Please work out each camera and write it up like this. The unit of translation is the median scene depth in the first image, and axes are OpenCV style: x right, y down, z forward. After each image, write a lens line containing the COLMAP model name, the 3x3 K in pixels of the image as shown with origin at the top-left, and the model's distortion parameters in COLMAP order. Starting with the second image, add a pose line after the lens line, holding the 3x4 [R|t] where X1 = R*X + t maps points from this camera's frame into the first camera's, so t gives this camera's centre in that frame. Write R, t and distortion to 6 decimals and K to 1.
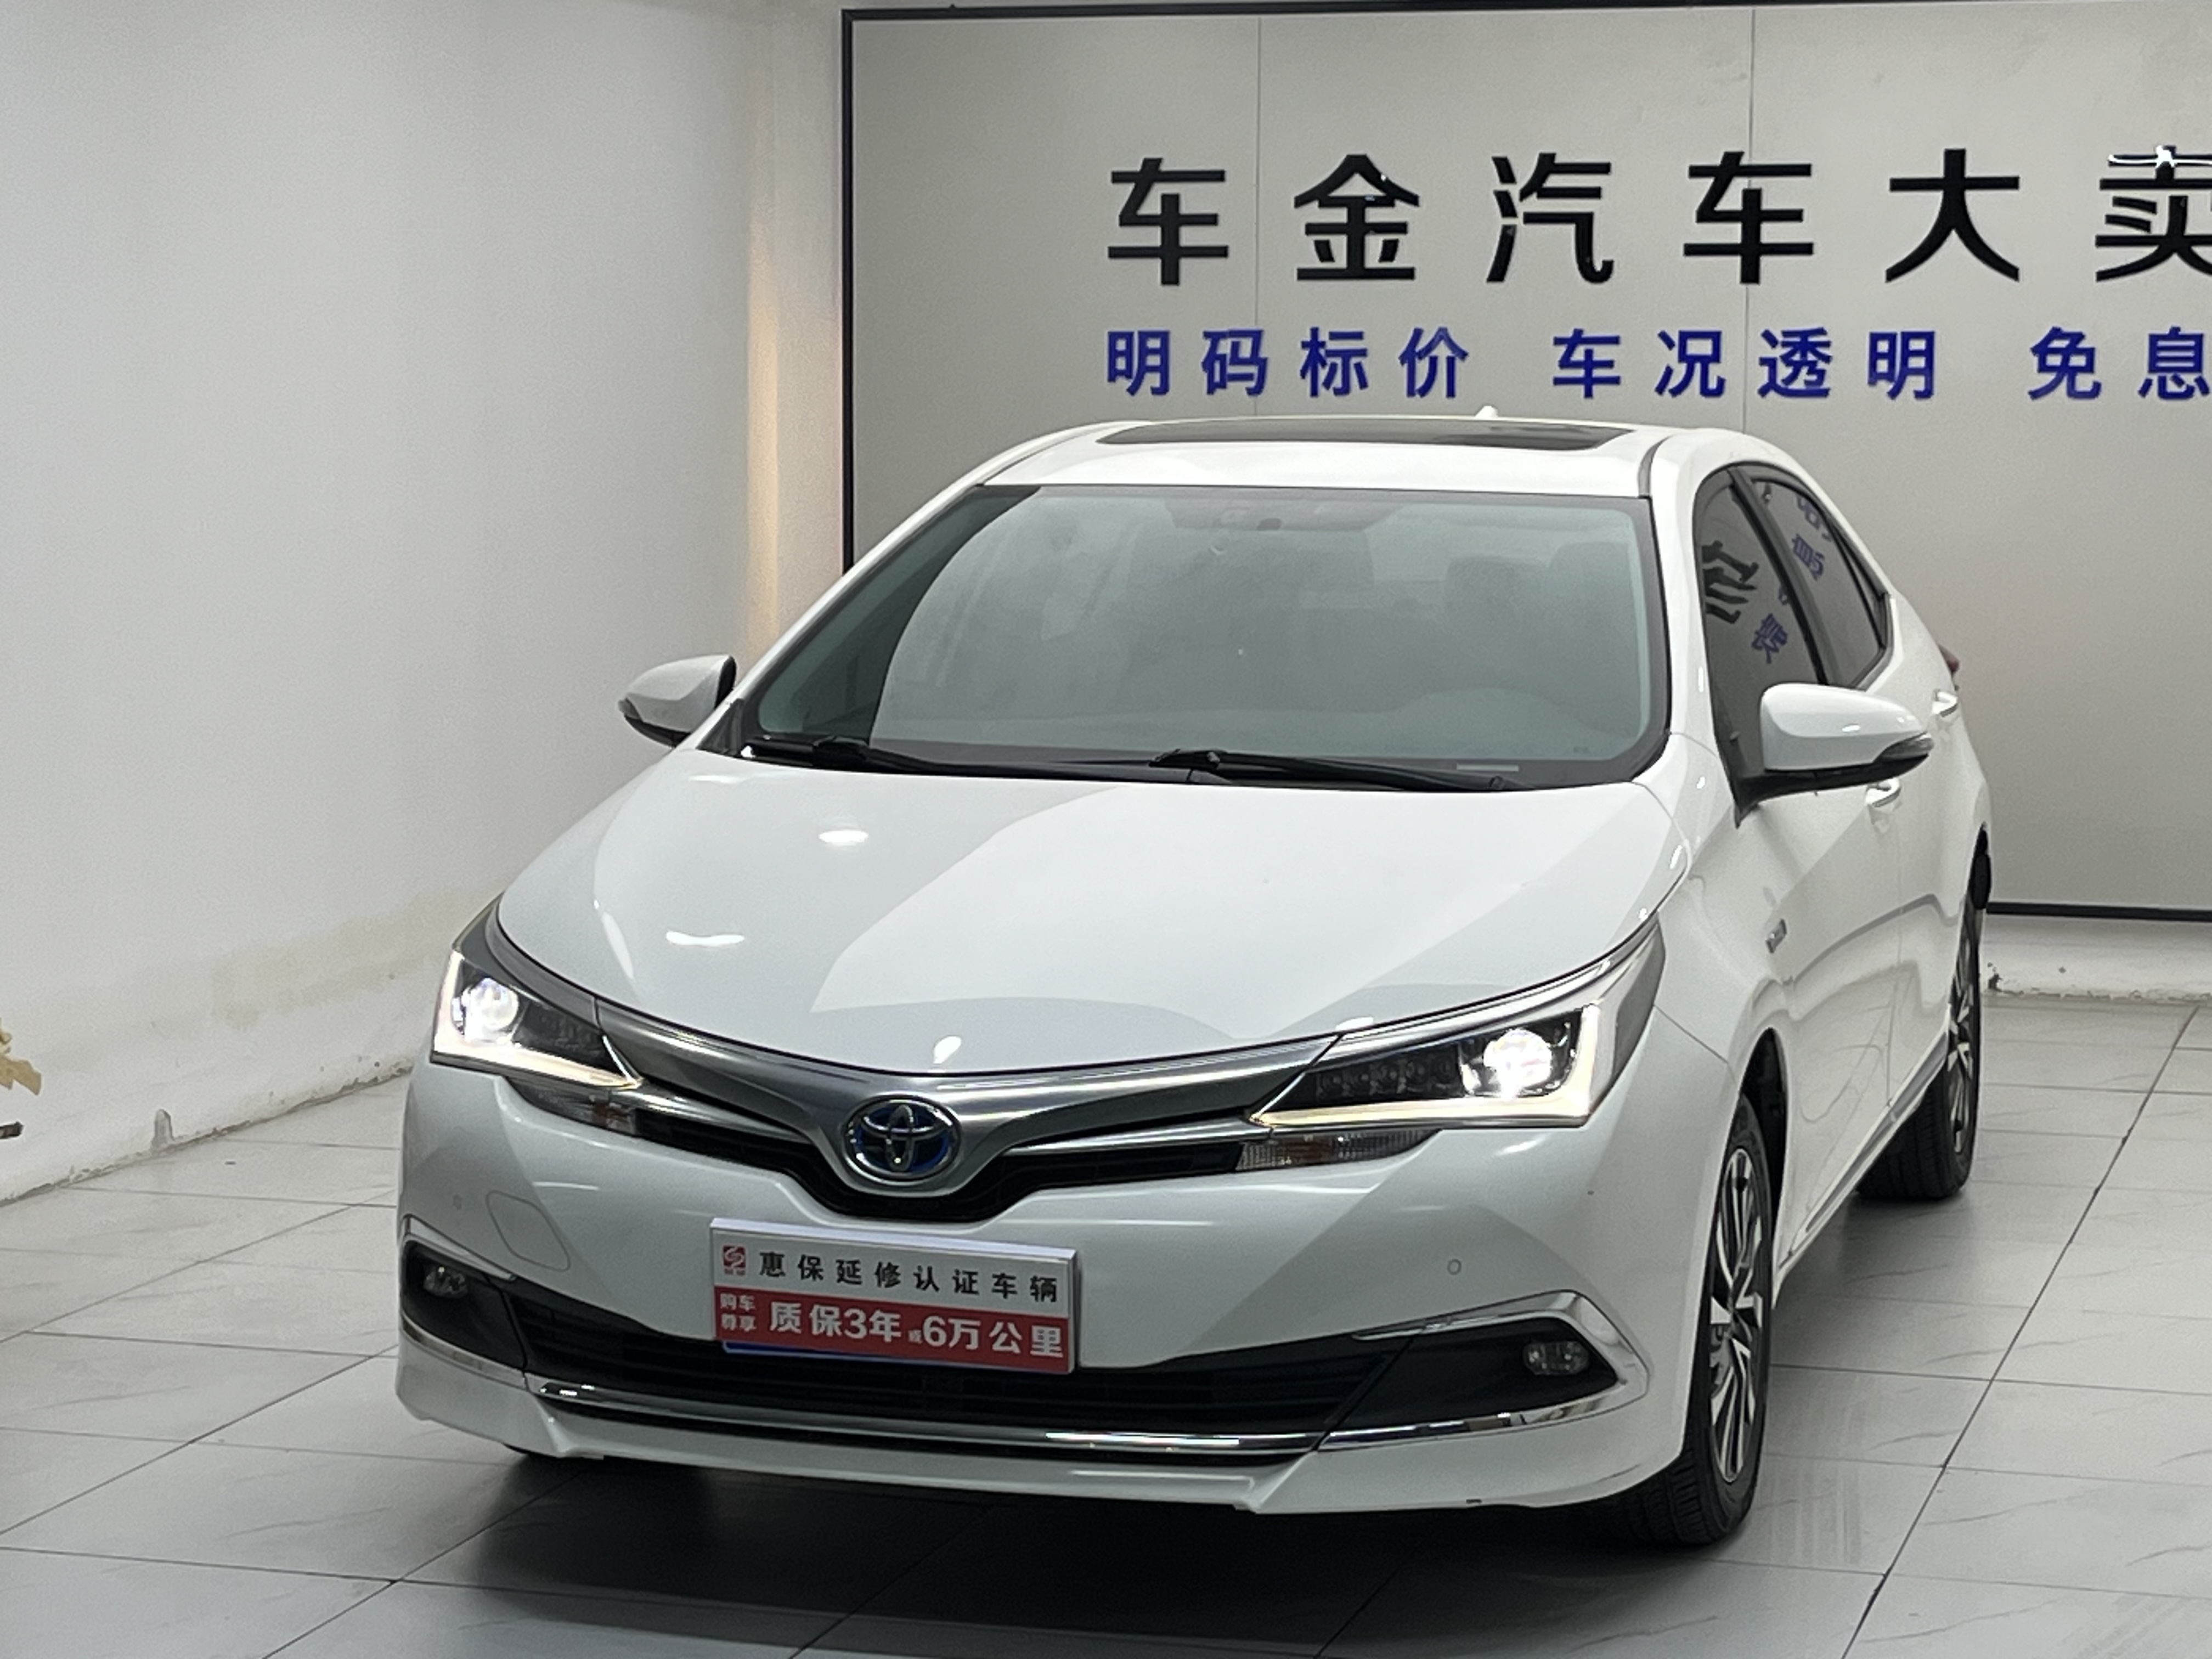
lens RADIAL K [[4739.6, 0, 1089.4], [0, 4739.6, 837.9], [0, 0, 1]] dist [0.106536, 0.000000]
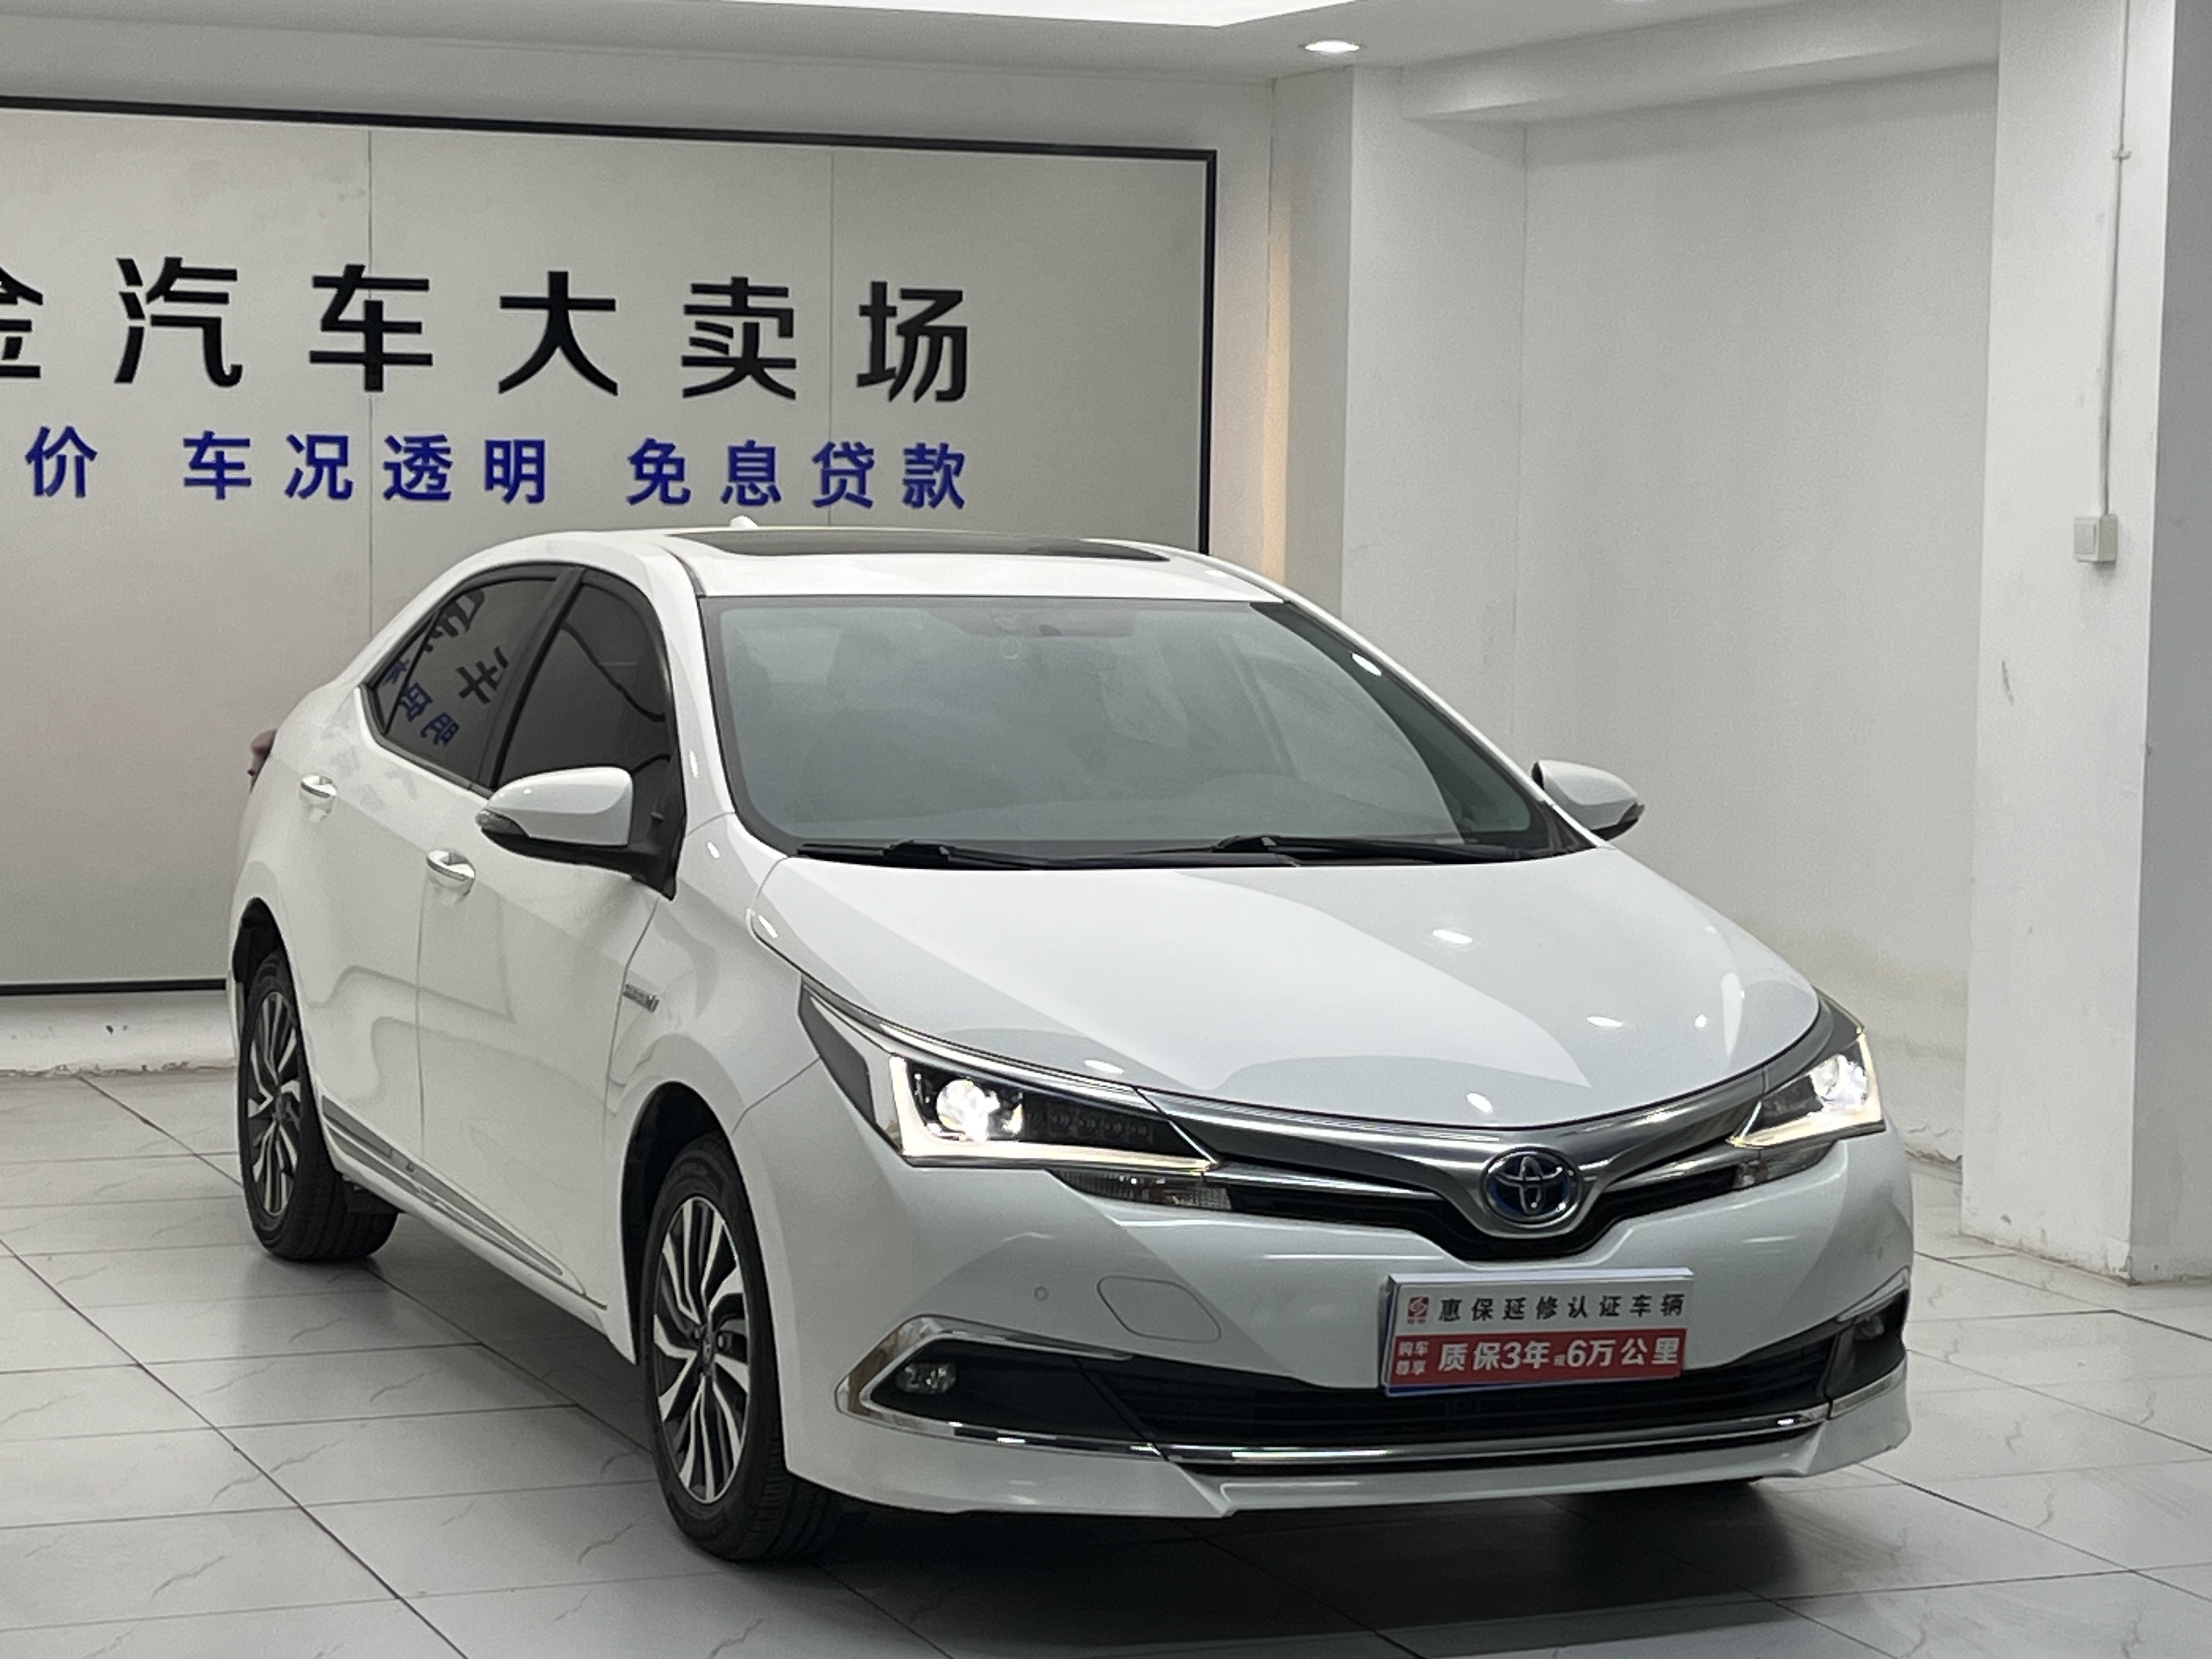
lens RADIAL K [[4739.6, 0, 1105.5], [0, 4739.6, 822.8], [0, 0, 1]] dist [0.106536, 0.000000]
pose [[0.779301, -0.038507, 0.625466, -0.573967], [0.050582, 0.998719, -0.001537, -0.018001], [-0.624605, 0.032836, 0.780250, 0.130757]]
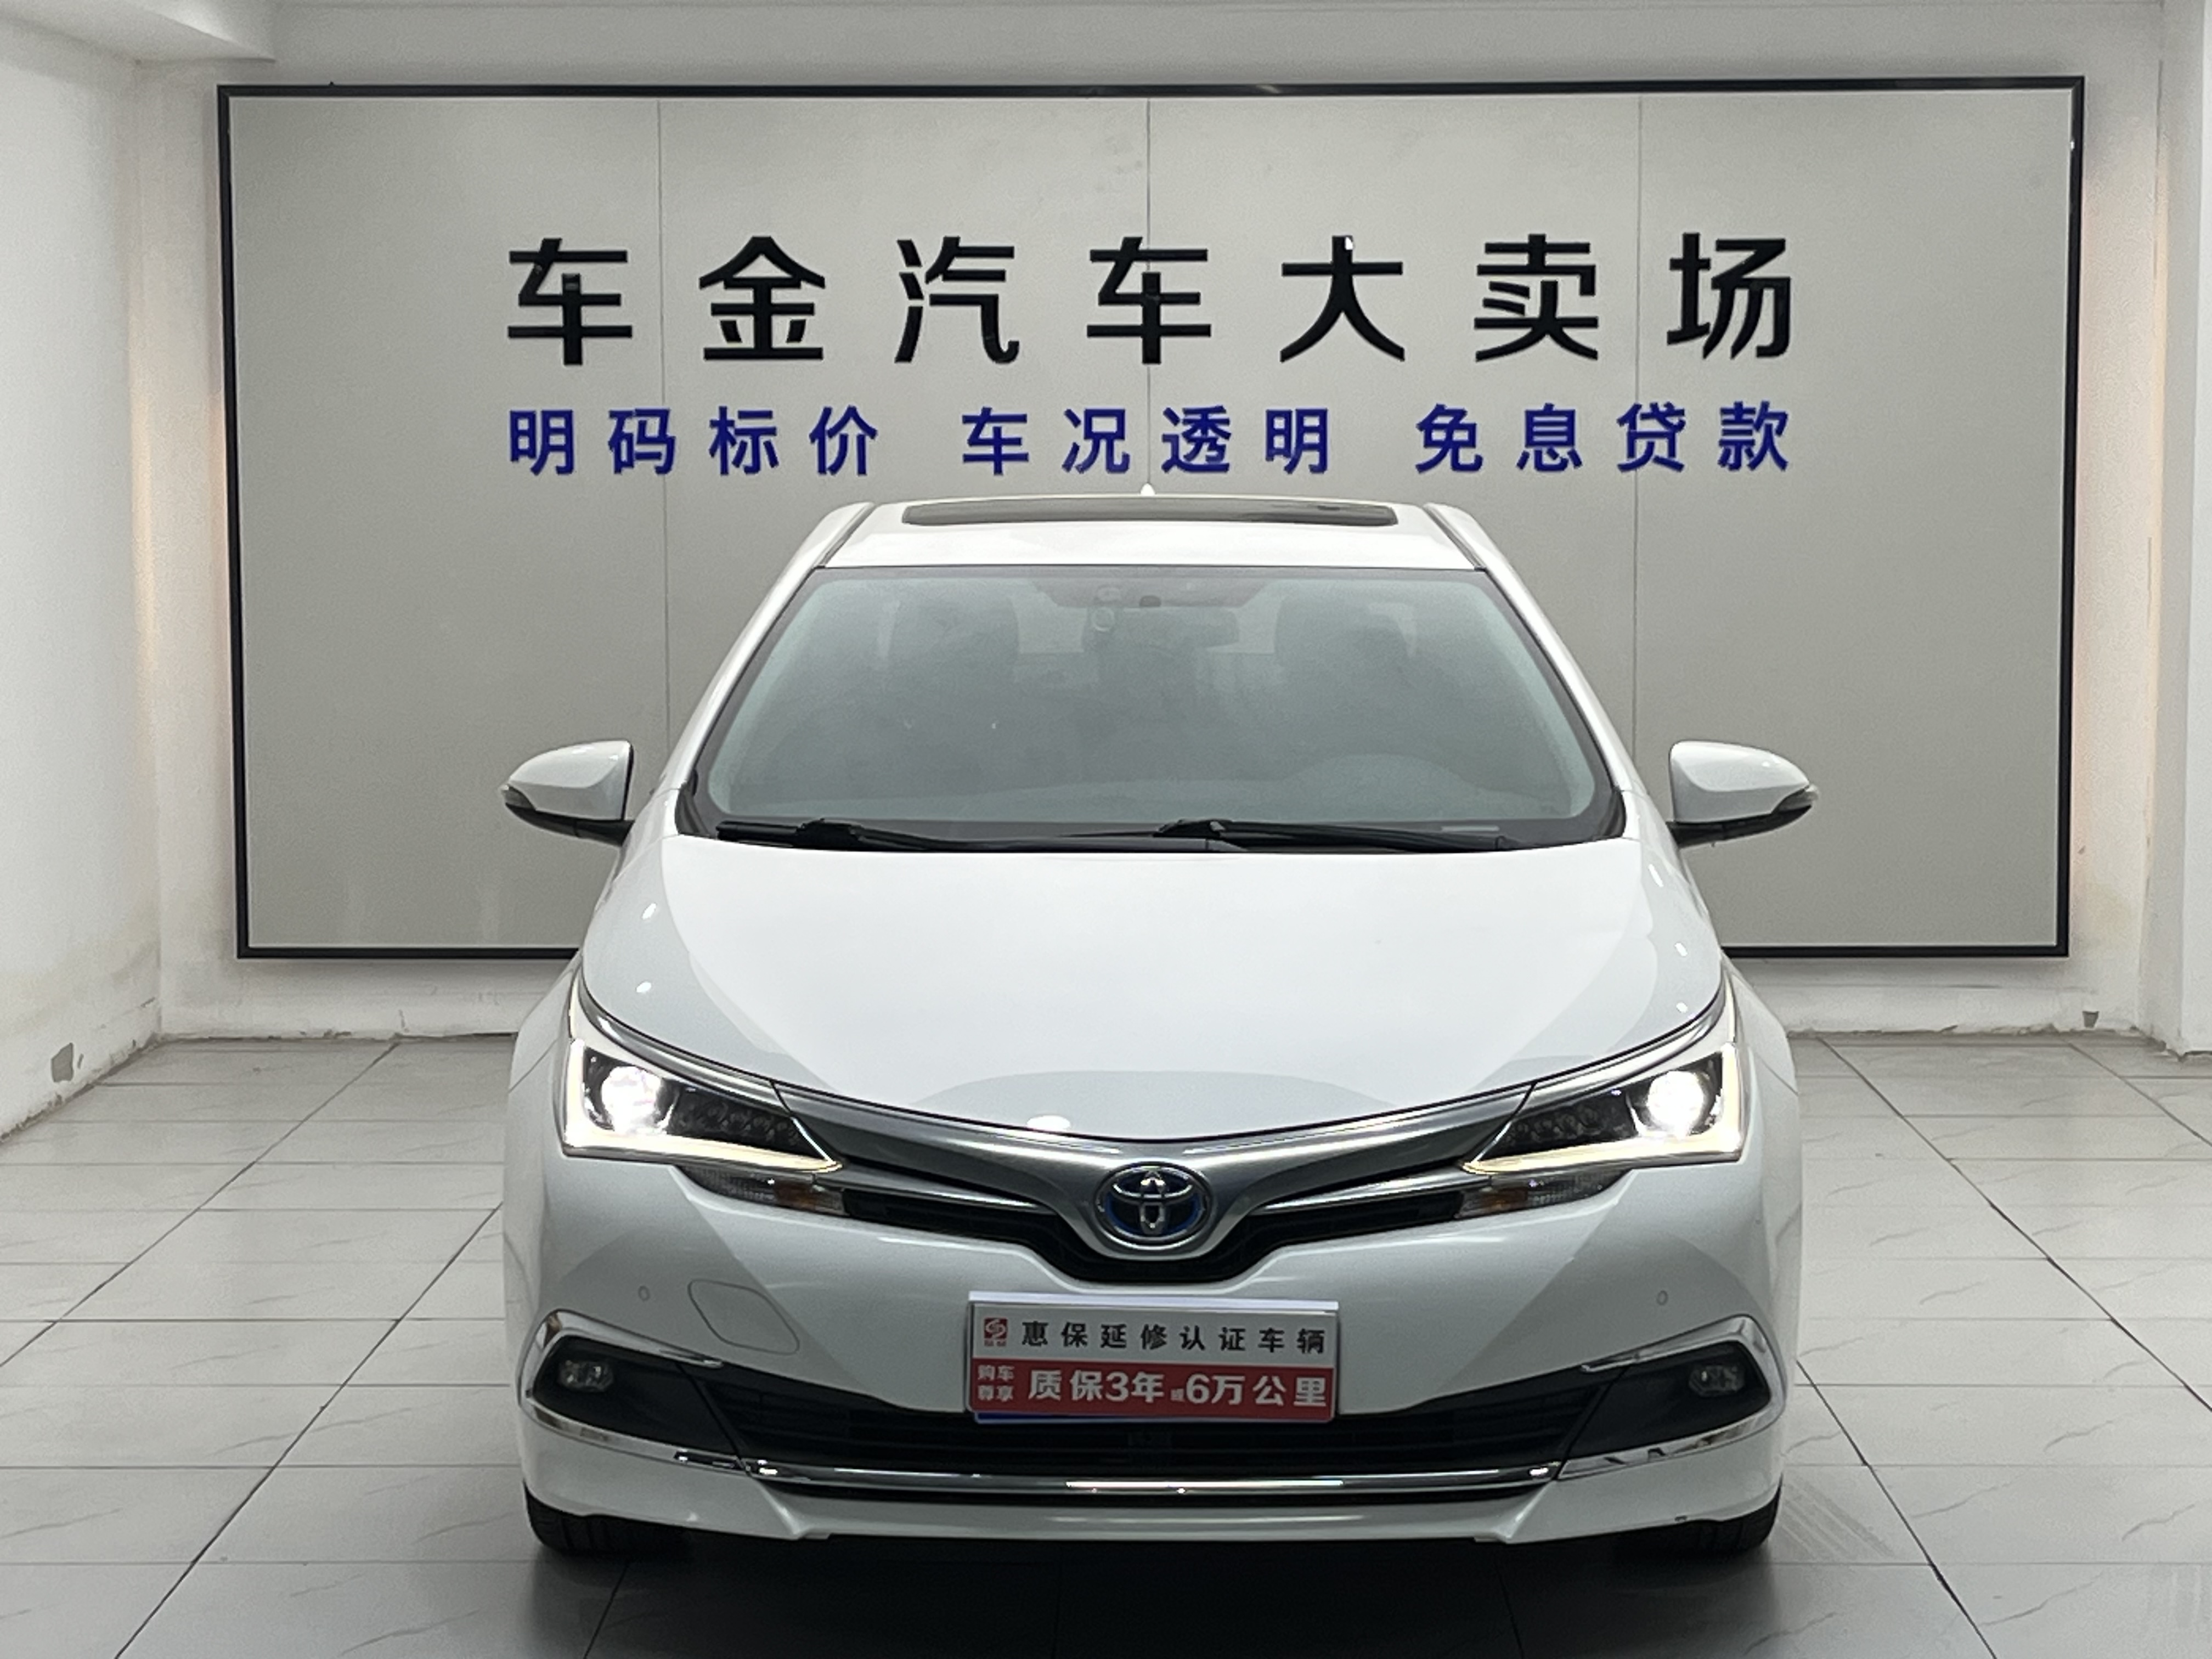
lens RADIAL K [[4739.6, 0, 1101.1], [0, 4739.6, 842.3], [0, 0, 1]] dist [0.106536, 0.000000]
pose [[0.961729, -0.031035, 0.272237, -0.230768], [0.034795, 0.999354, -0.008992, -0.004233], [-0.271783, 0.018120, 0.962188, 0.008909]]
